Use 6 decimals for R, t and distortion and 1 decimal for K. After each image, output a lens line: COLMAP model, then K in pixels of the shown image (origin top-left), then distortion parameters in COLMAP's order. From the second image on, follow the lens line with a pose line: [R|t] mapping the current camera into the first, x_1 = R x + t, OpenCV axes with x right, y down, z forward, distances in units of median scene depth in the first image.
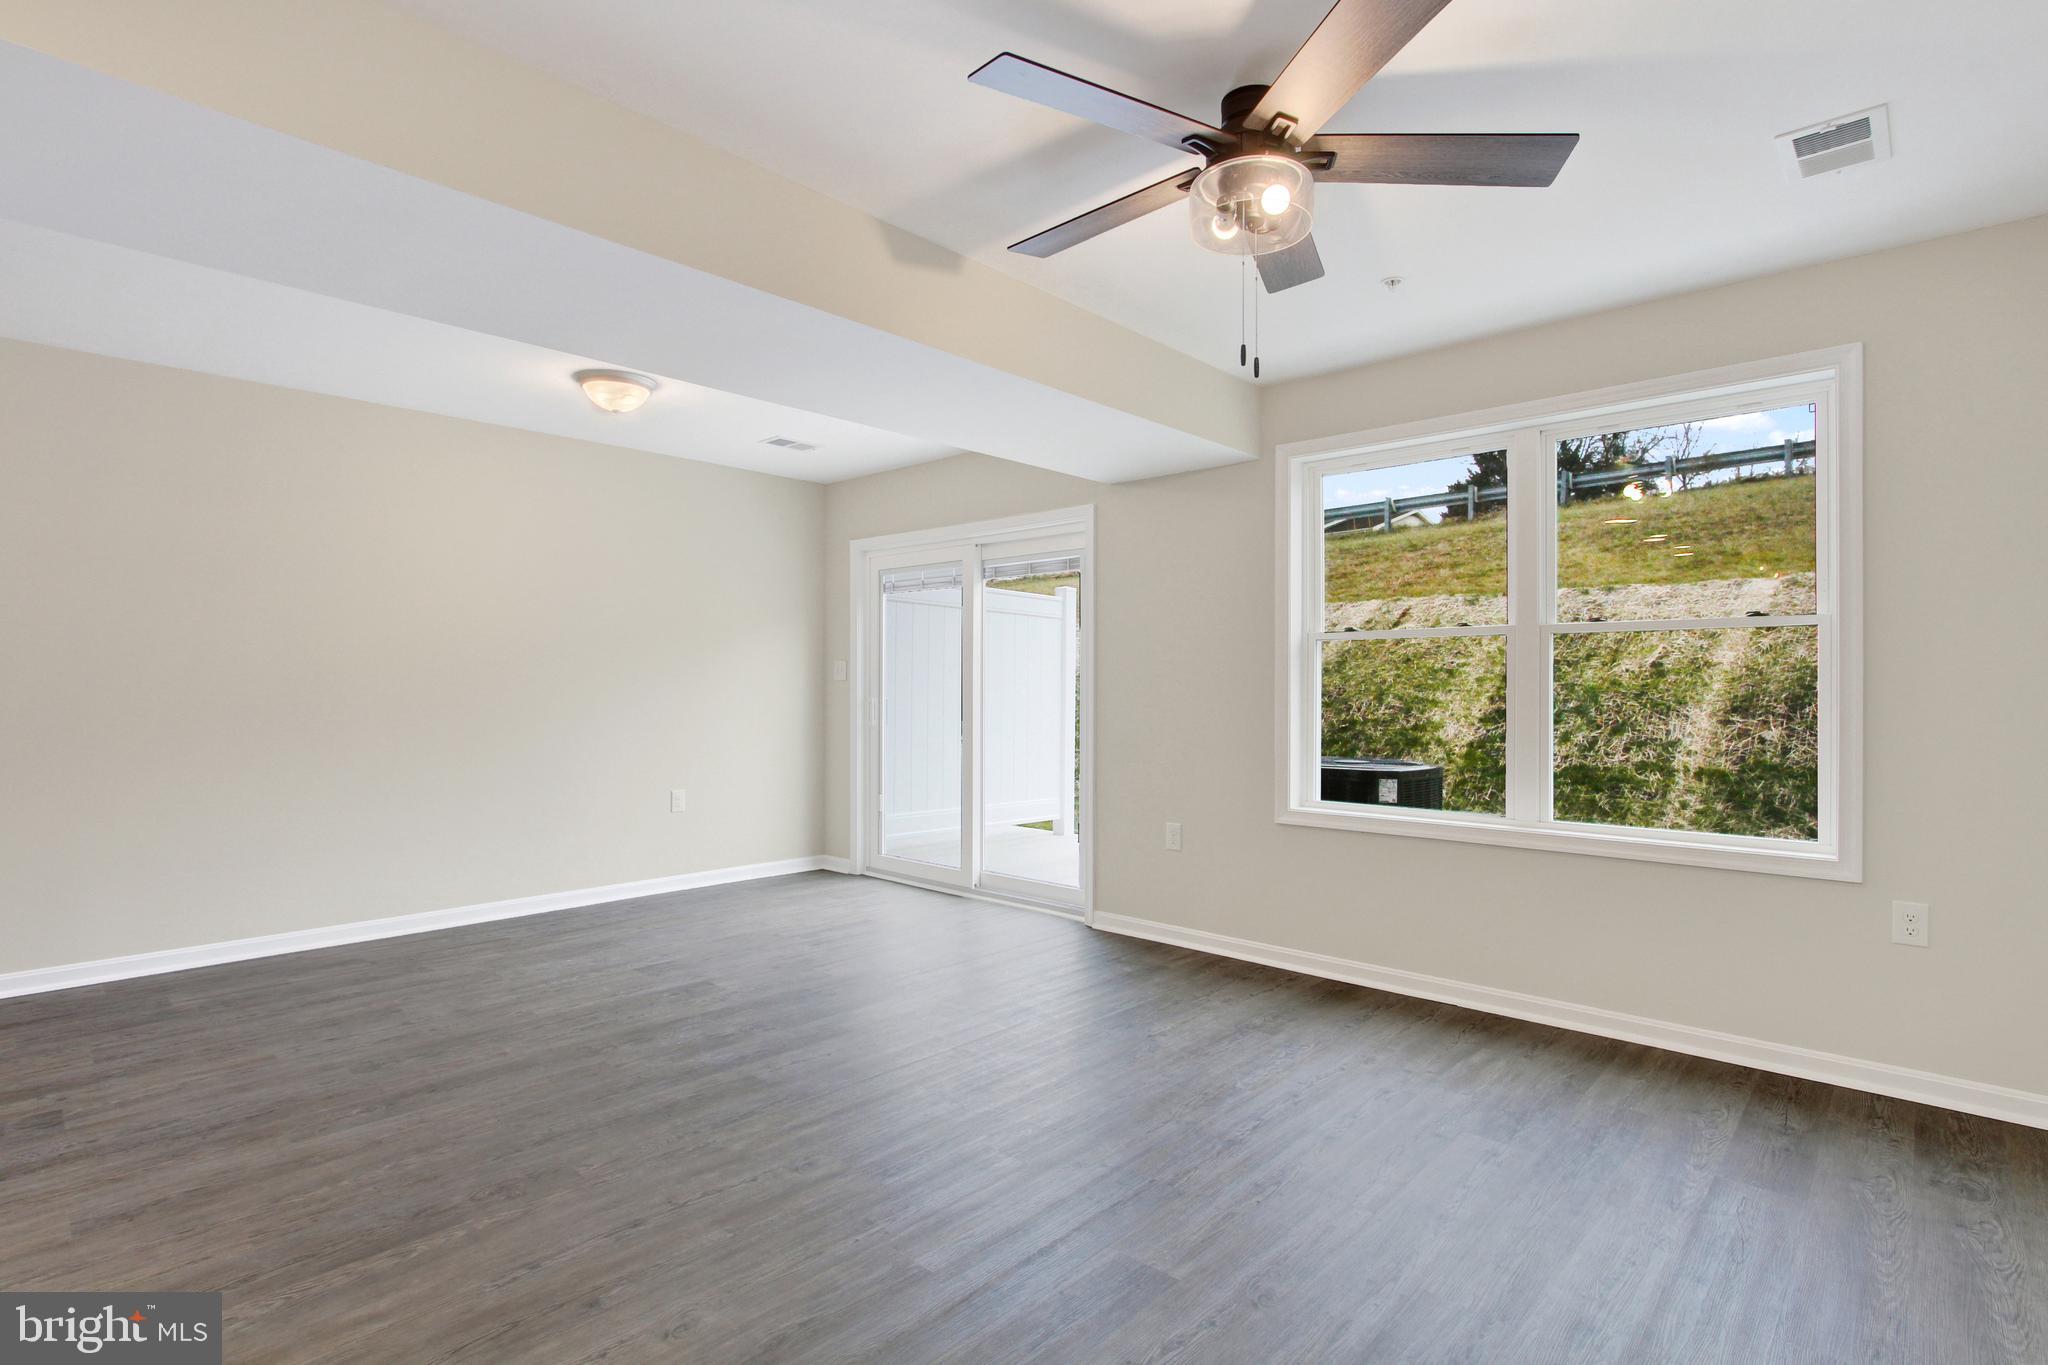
lens RADIAL K [[987.8, 0, 1016.4], [0, 987.8, 693.4], [0, 0, 1]] dist [-0.020301, 0.004621]
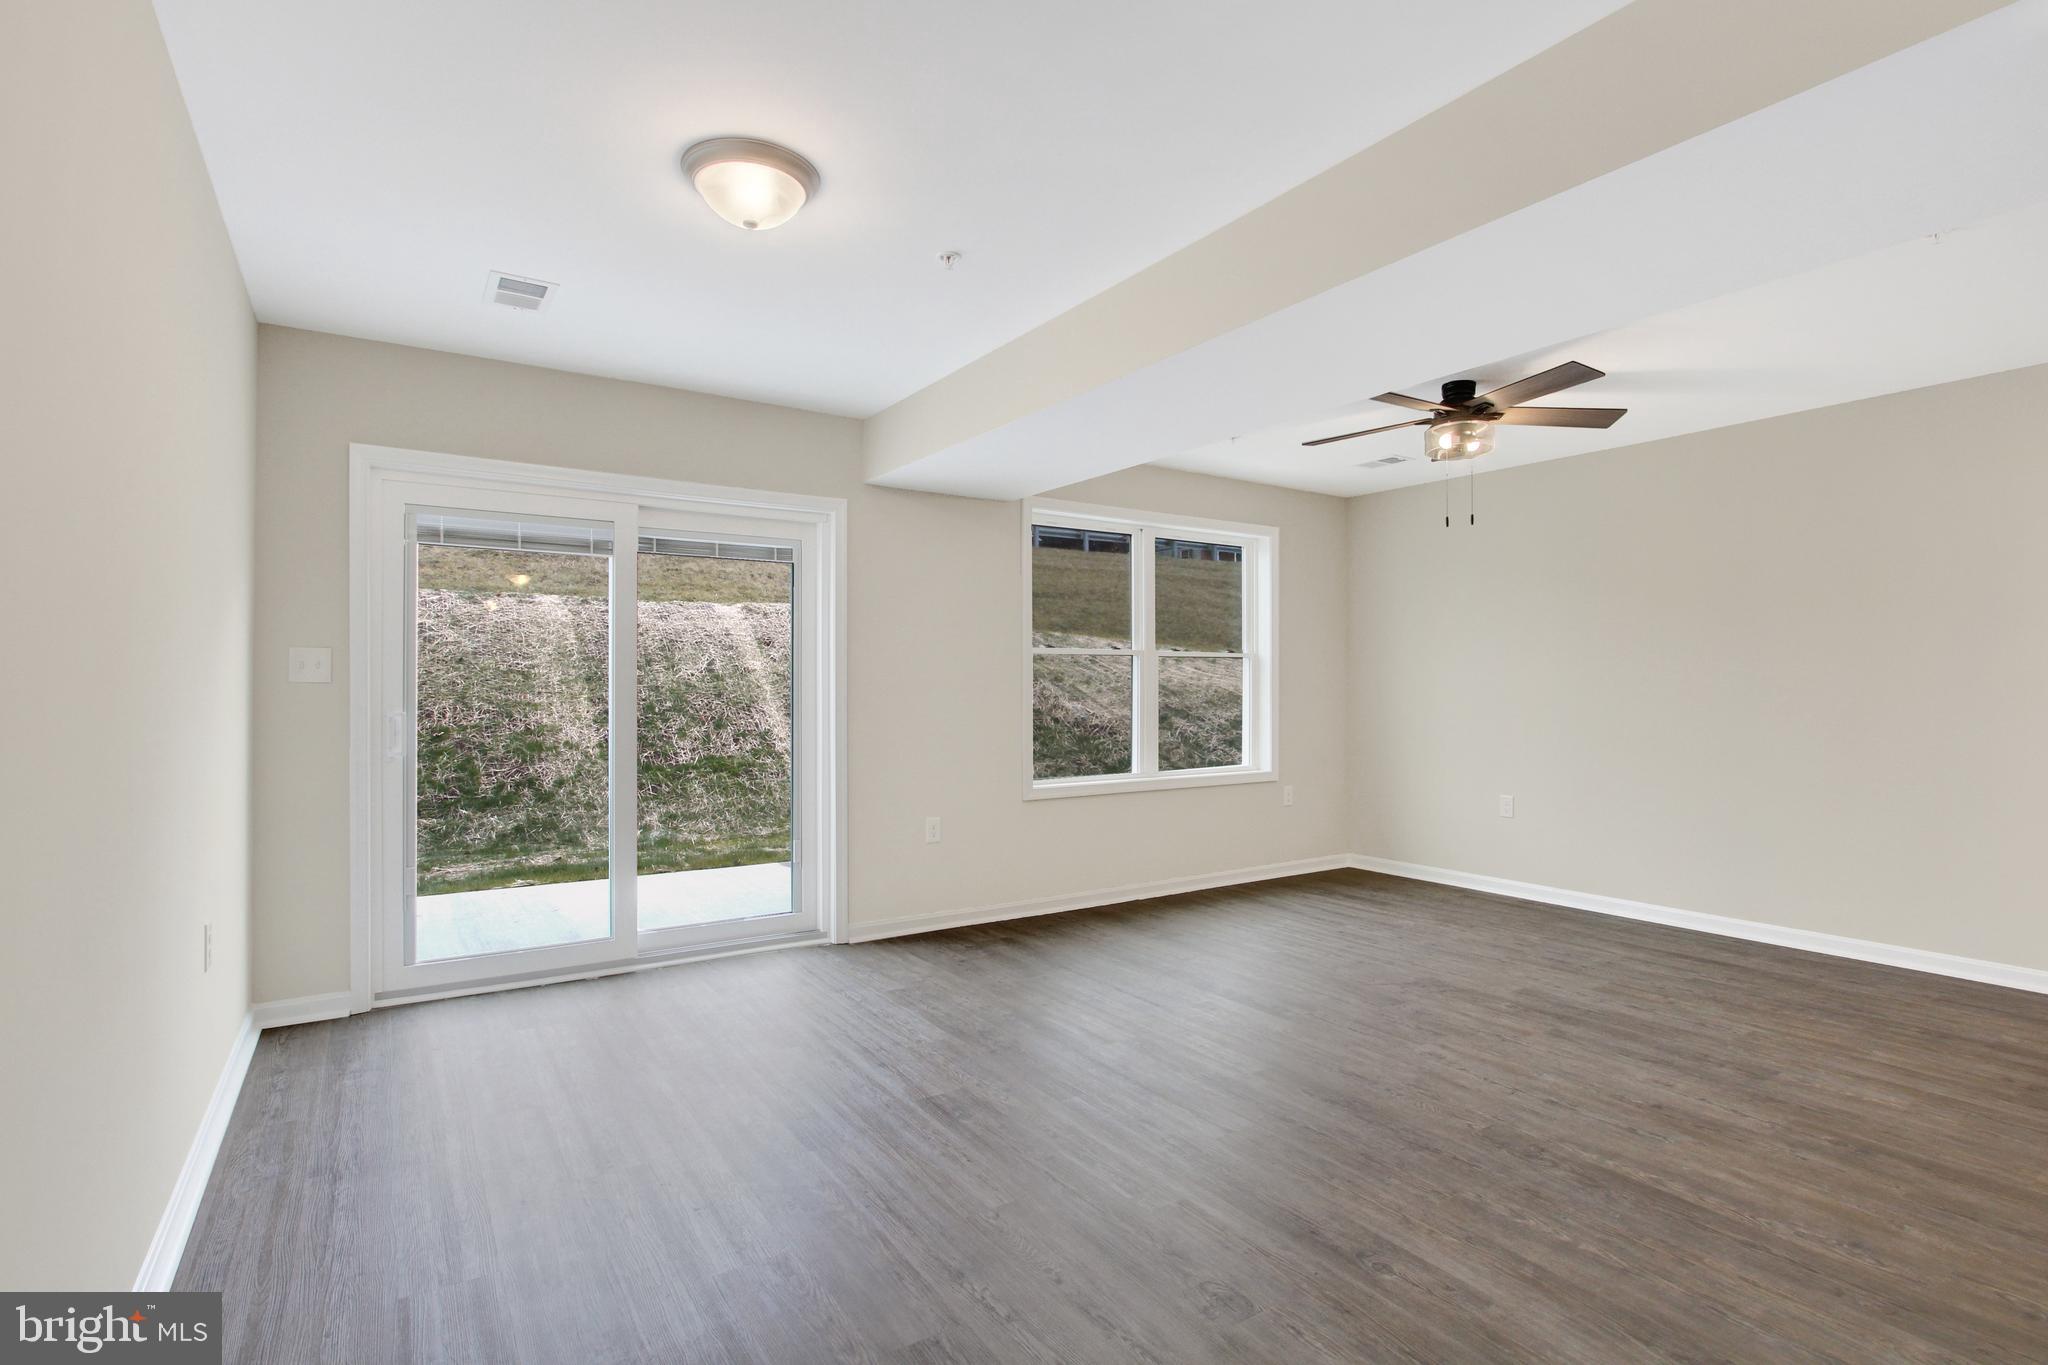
lens RADIAL K [[987.8, 0, 1034.9], [0, 987.8, 668.4], [0, 0, 1]] dist [-0.020301, 0.004621]
pose [[0.231318, 0.017071, 0.972728, -0.895162], [0.009279, 0.999762, -0.019752, -0.007893], [-0.972834, 0.013595, 0.231105, 0.666616]]
